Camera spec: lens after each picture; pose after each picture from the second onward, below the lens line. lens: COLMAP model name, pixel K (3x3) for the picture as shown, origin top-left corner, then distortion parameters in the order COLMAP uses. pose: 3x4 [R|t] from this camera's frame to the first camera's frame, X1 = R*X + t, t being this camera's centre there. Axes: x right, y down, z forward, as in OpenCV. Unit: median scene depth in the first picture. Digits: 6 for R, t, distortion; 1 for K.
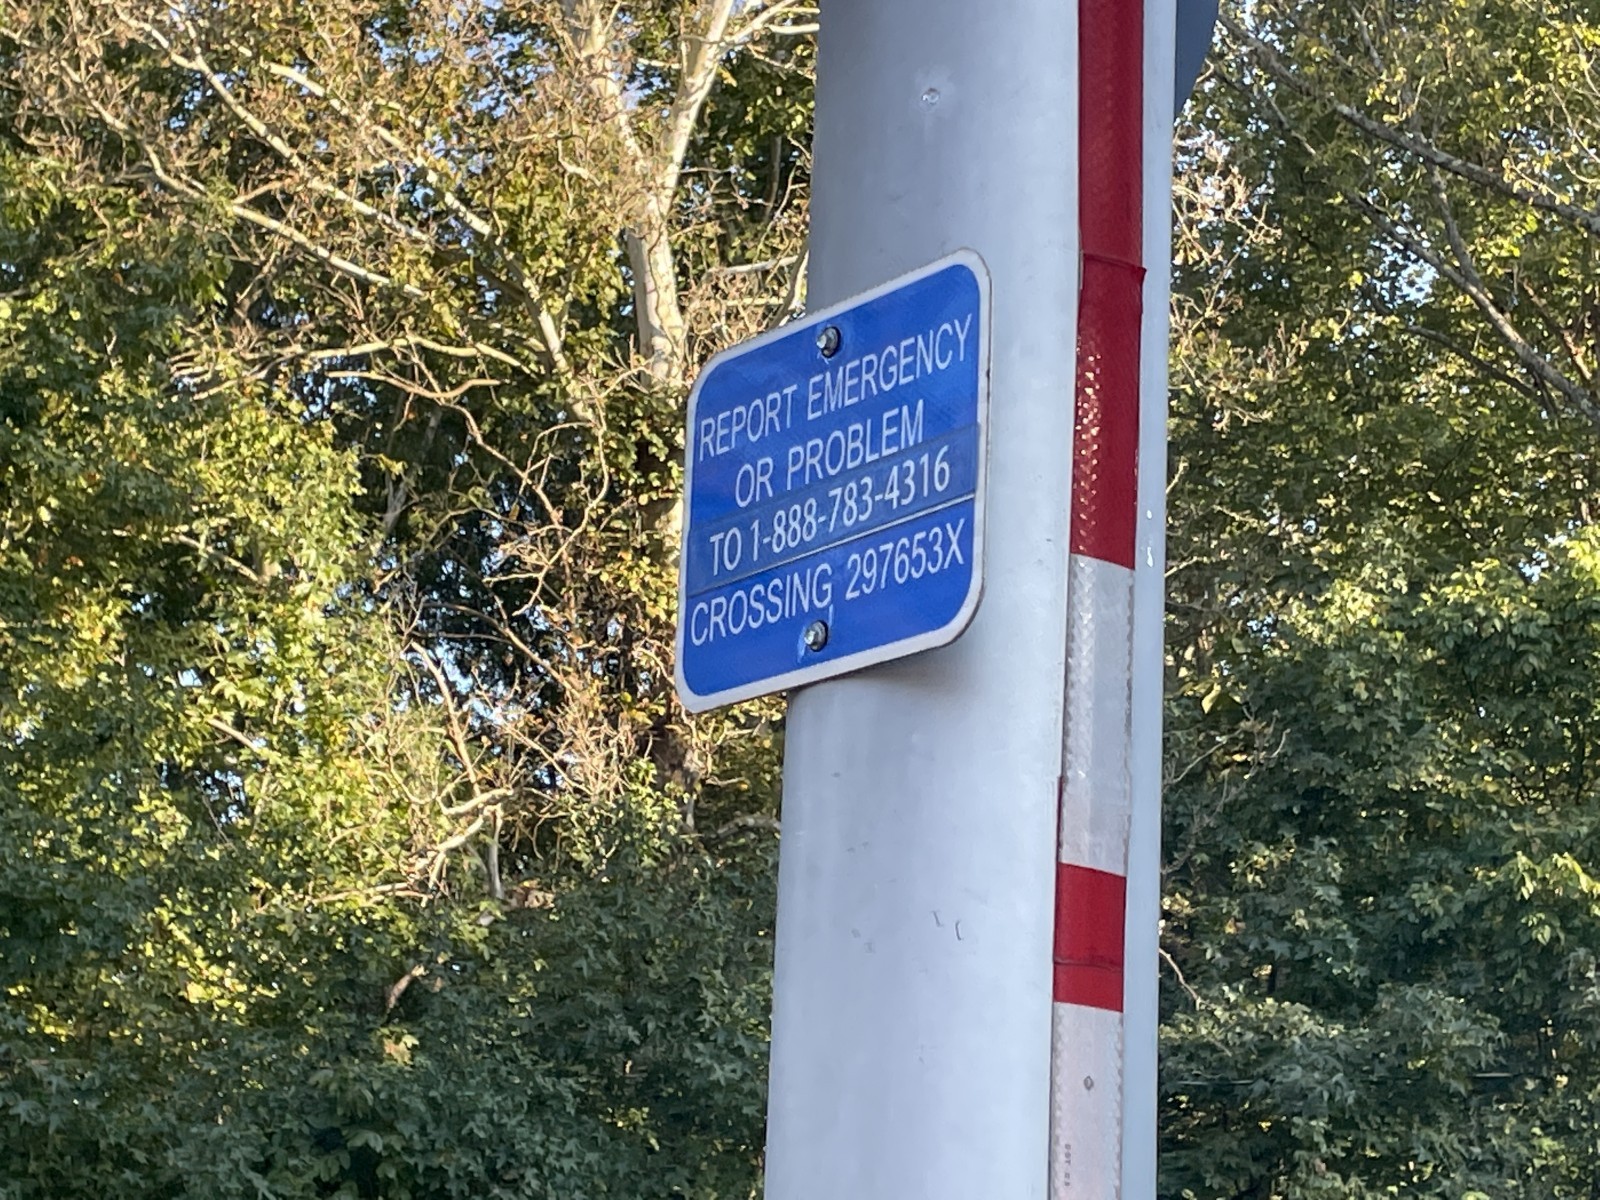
lens RADIAL K [[3446.7, 0, 758.3], [0, 3446.7, 564.2], [0, 0, 1]] dist [0.136281, -0.318148]
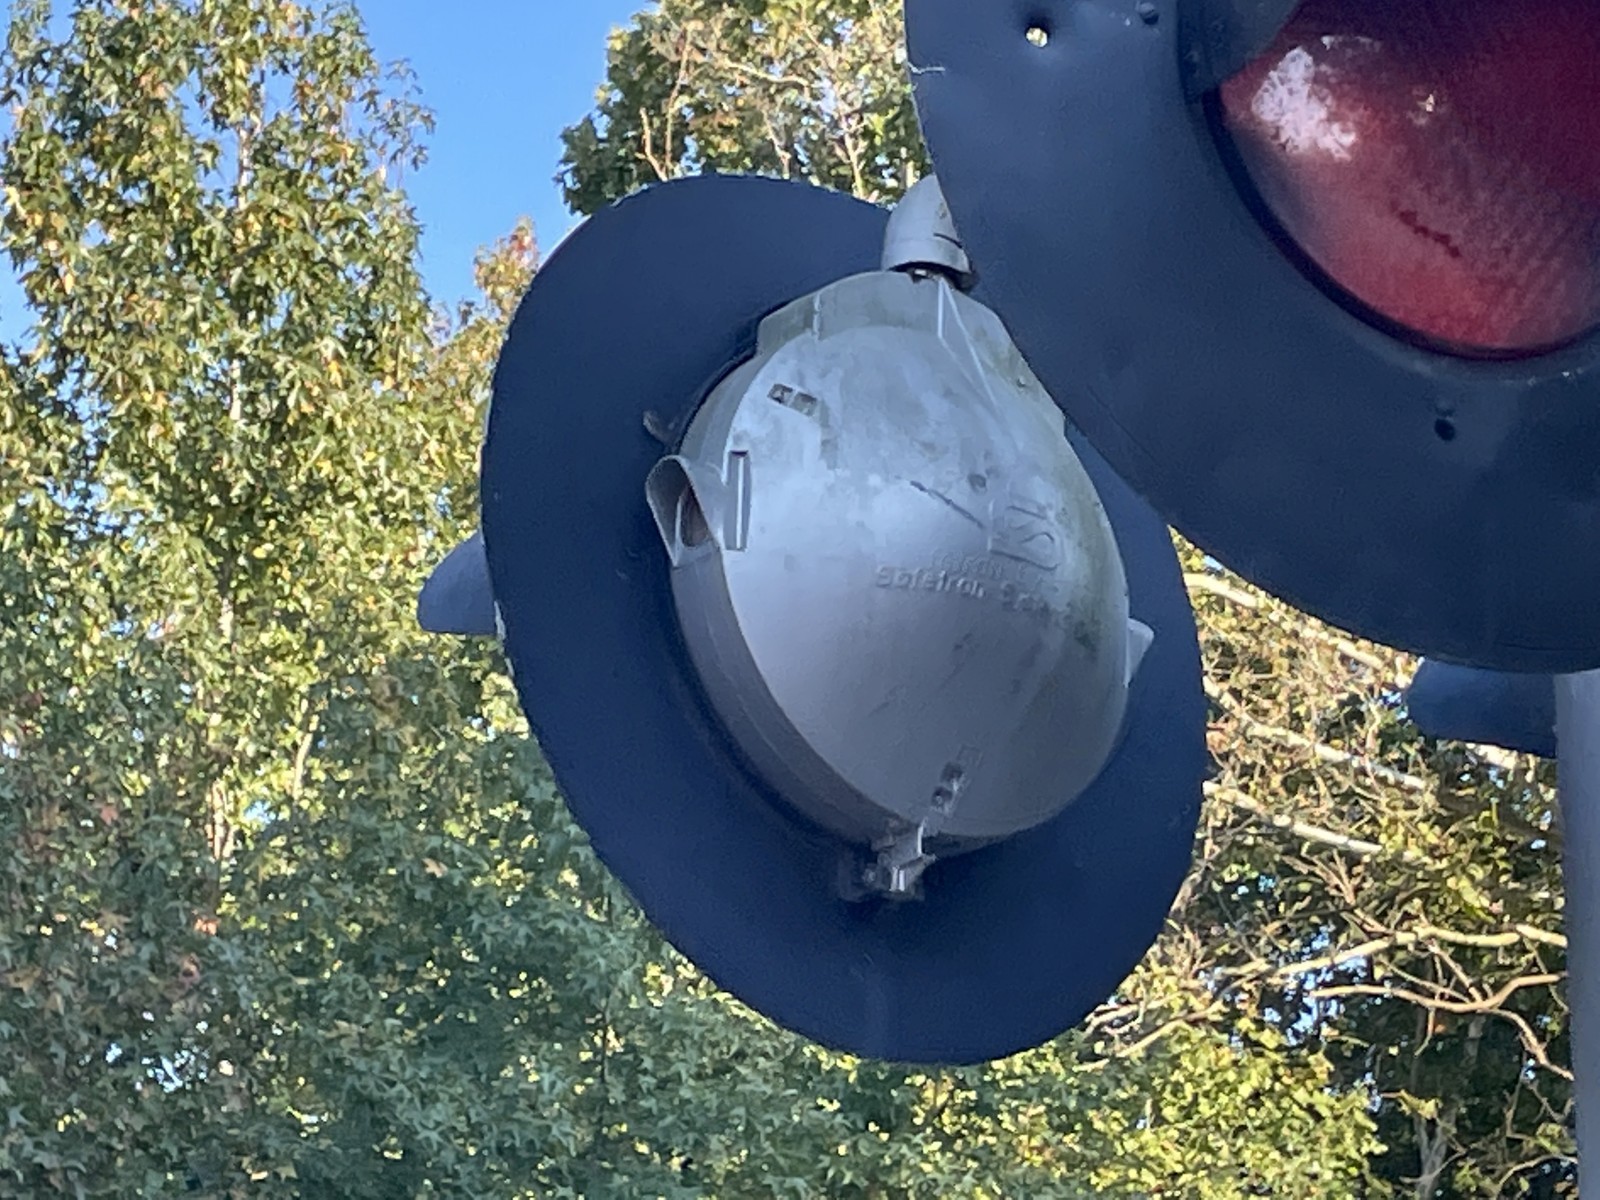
lens RADIAL K [[5107.8, 0, 725.2], [0, 5107.8, 594.6], [0, 0, 1]] dist [0.134709, 0.380061]
pose [[0.964381, -0.129058, -0.230898, 0.011552], [0.100983, 0.986414, -0.129574, -0.013032], [0.244484, 0.101642, 0.964312, -0.035278]]
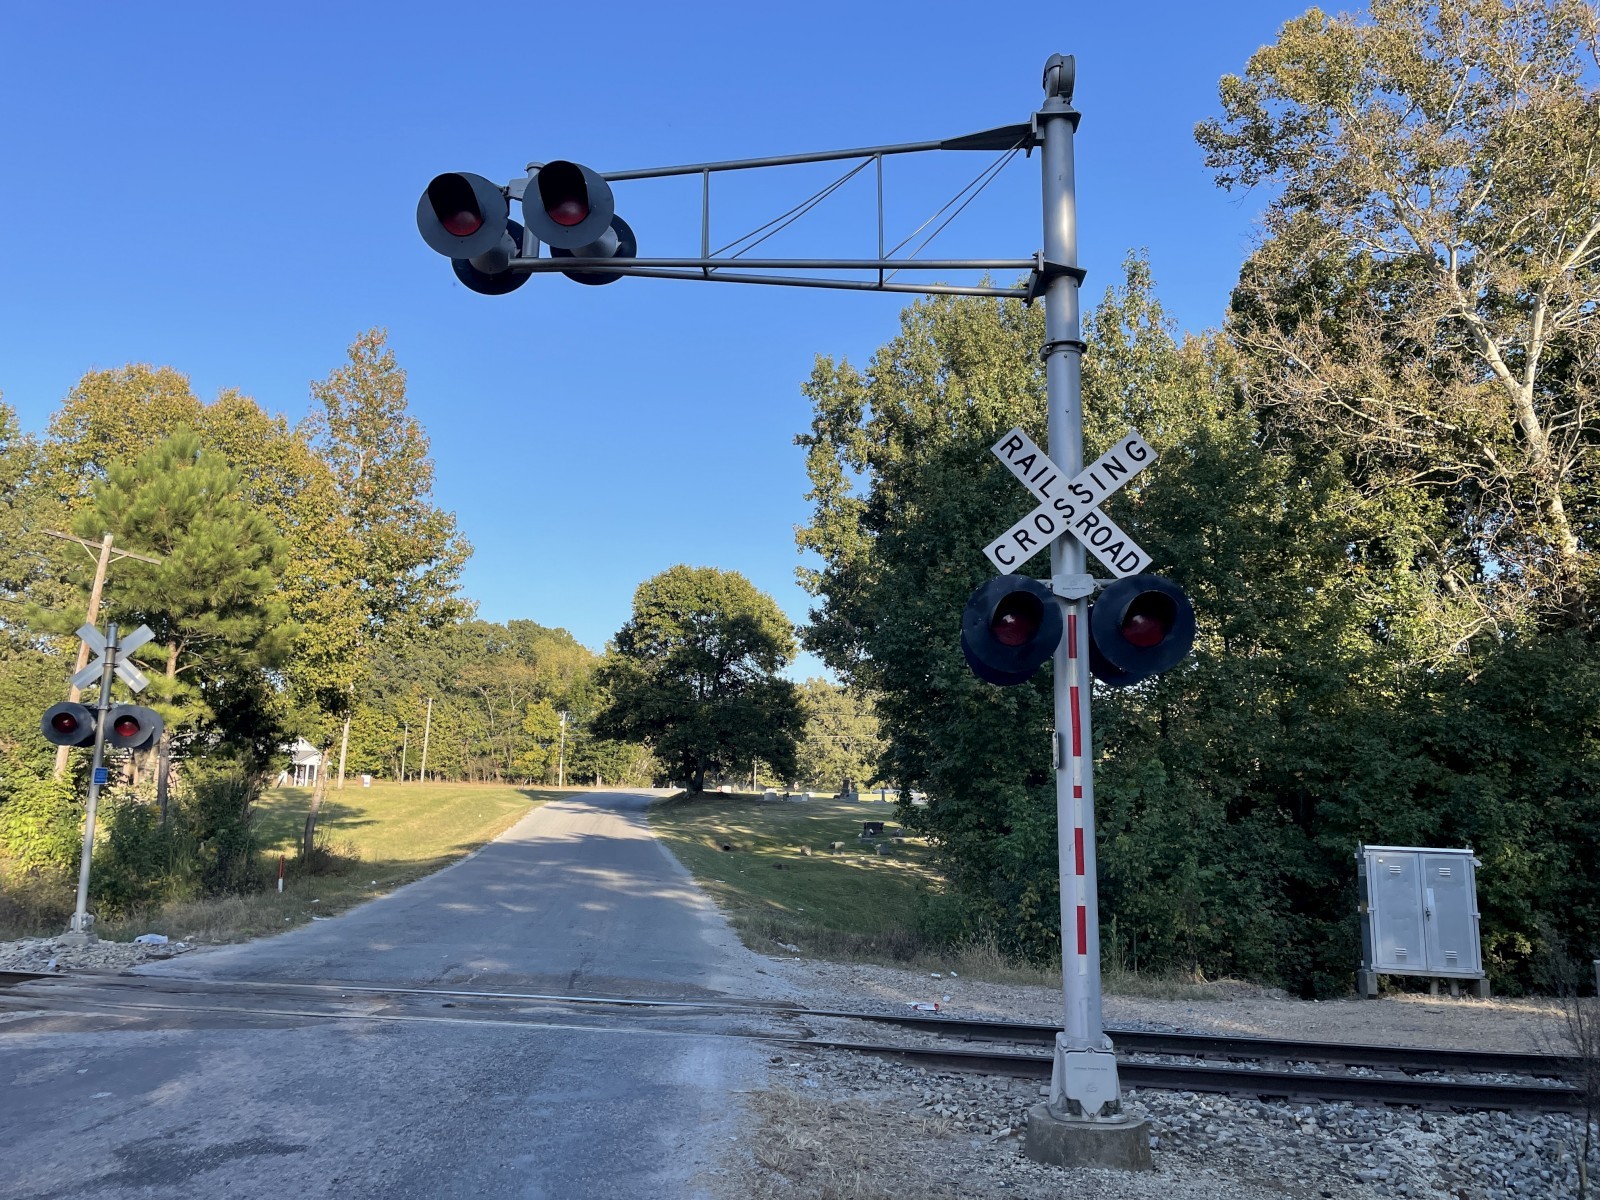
lens RADIAL K [[1216.2, 0, 819.4], [0, 1216.2, 581.1], [0, 0, 1]] dist [0.093699, -0.116918]
pose [[0.764315, -0.159342, -0.624847, 0.151816], [0.186725, 0.982165, -0.022058, -0.046901], [0.617217, -0.099815, 0.780436, -0.190317]]
